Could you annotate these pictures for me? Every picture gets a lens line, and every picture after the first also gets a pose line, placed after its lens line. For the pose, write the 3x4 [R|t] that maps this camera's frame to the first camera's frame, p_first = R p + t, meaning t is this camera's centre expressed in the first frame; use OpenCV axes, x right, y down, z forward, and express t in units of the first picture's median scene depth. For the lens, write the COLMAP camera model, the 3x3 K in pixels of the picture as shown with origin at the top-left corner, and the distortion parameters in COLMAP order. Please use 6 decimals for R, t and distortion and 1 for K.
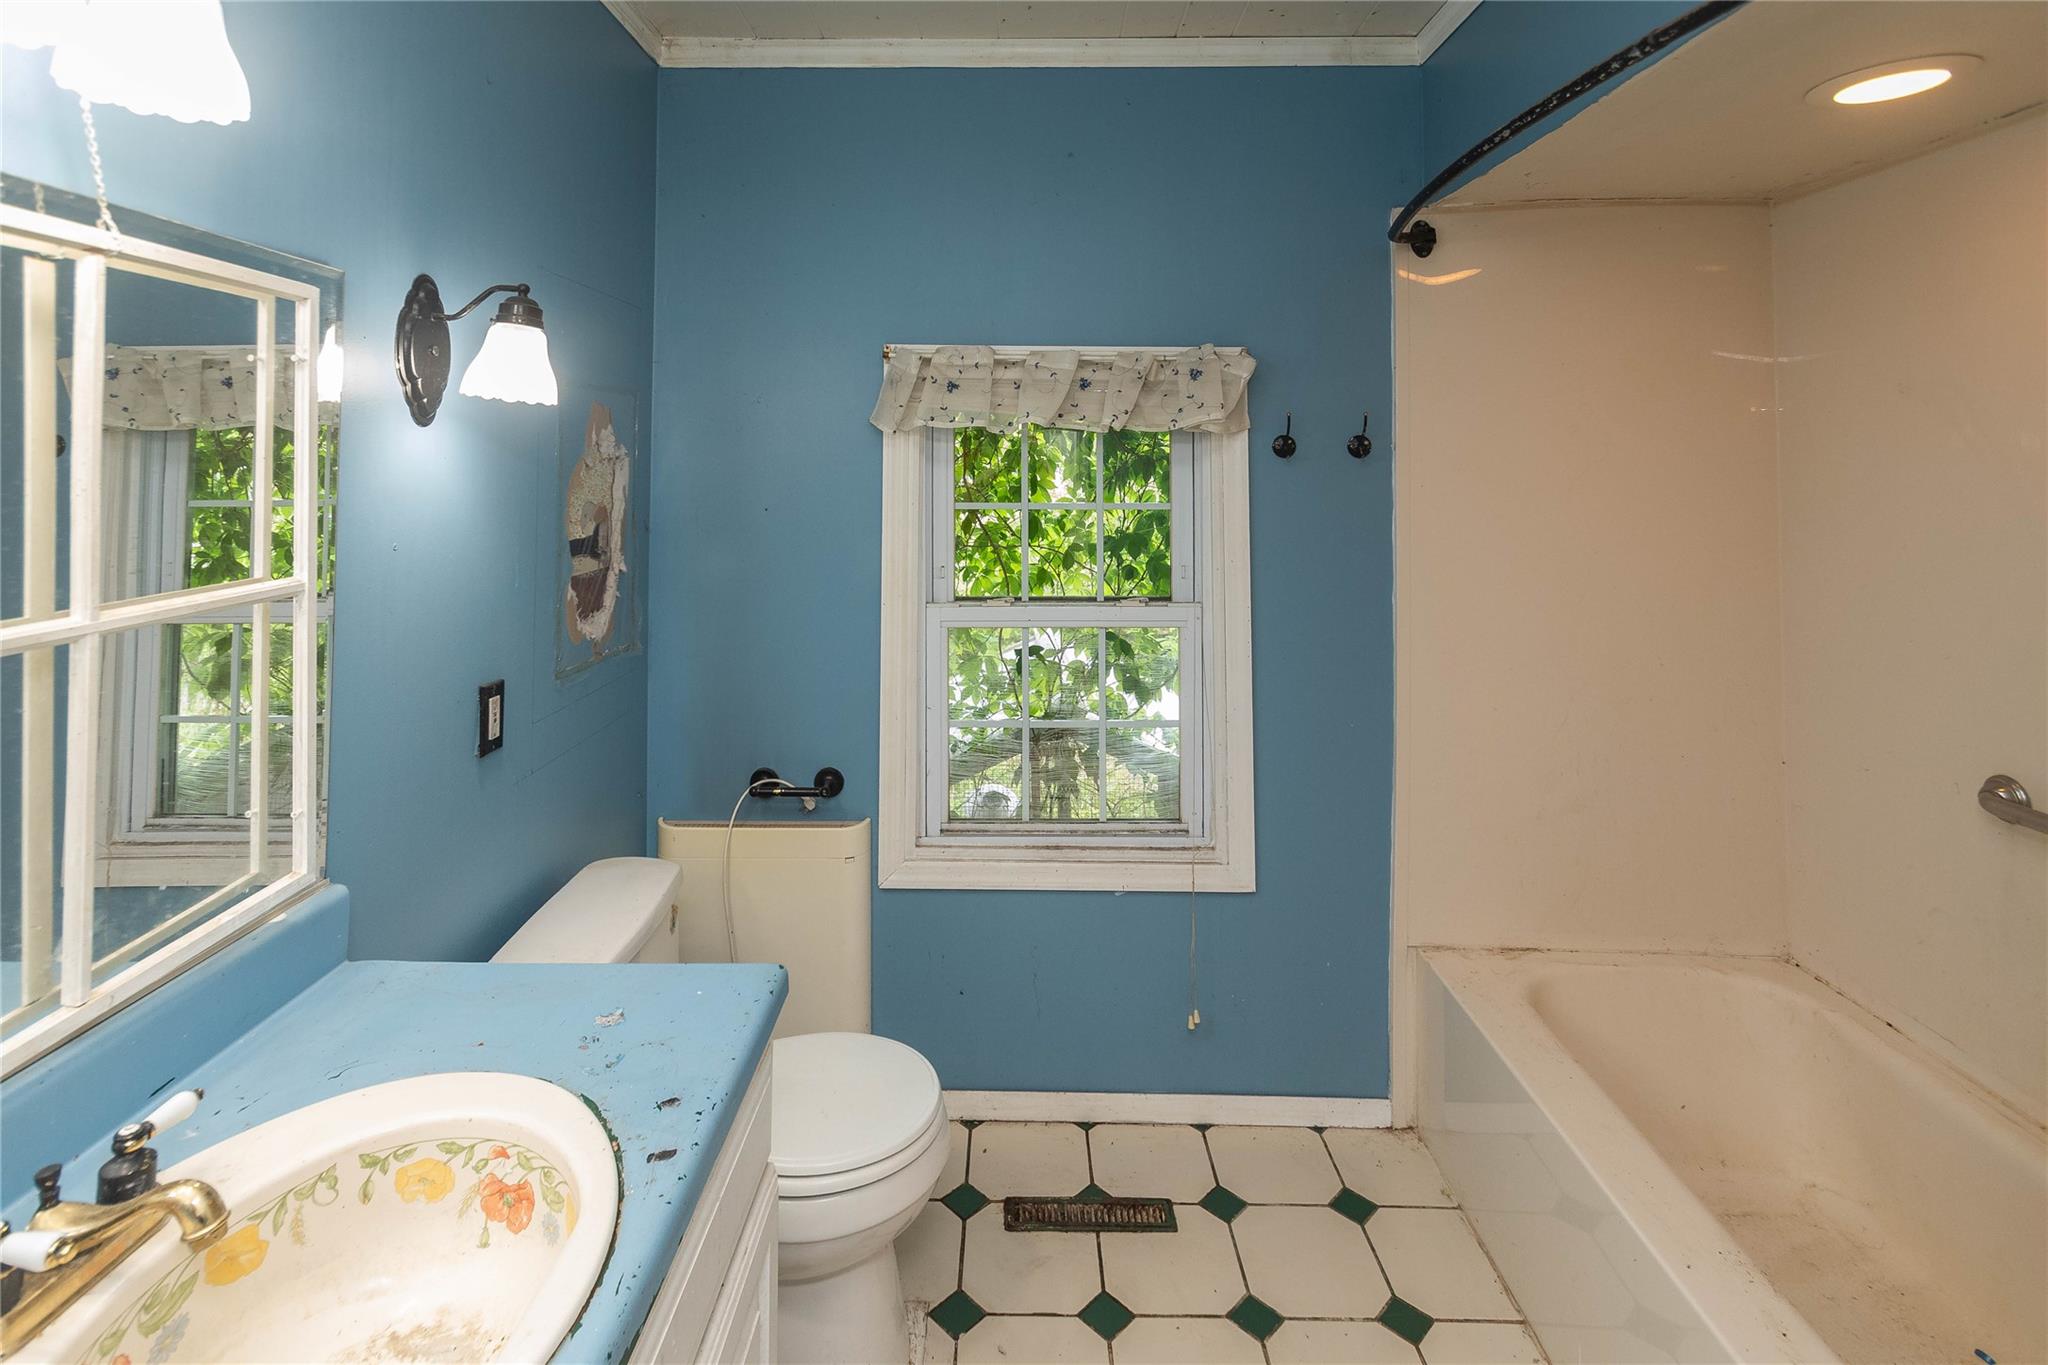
lens RADIAL K [[975.2, 0, 1001.4], [0, 975.2, 551.4], [0, 0, 1]] dist [-0.000315, -0.001405]
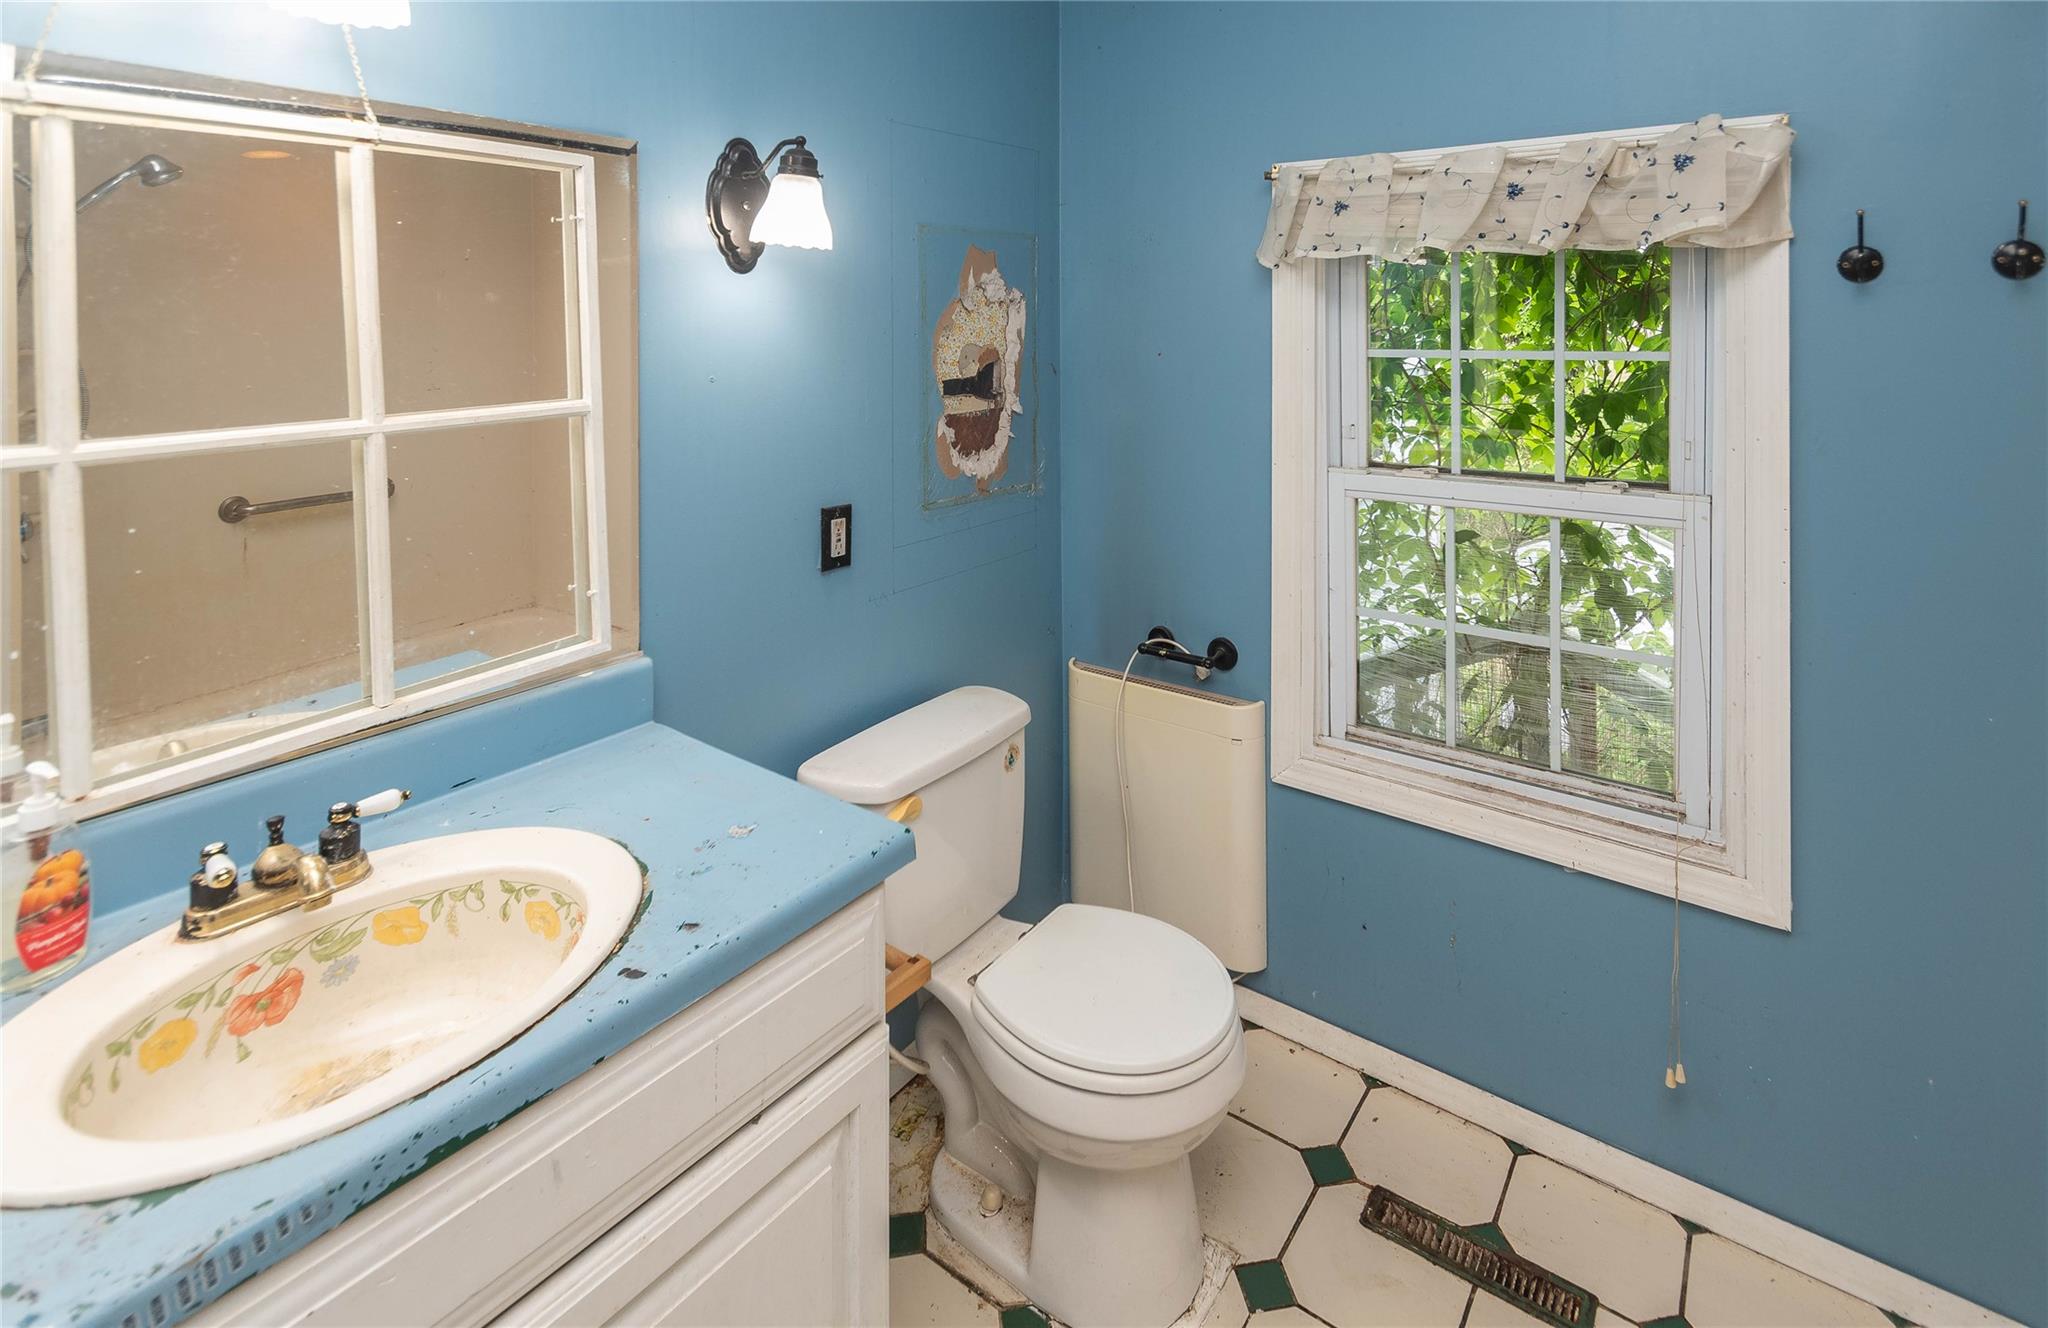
lens RADIAL K [[985.4, 0, 1026.7], [0, 985.4, 435.4], [0, 0, 1]] dist [0.002193, 0.000230]
pose [[0.817947, 0.058684, -0.572292, 0.221839], [-0.039567, 0.998167, 0.045803, -0.003721], [0.573931, -0.014820, 0.818769, 0.159321]]
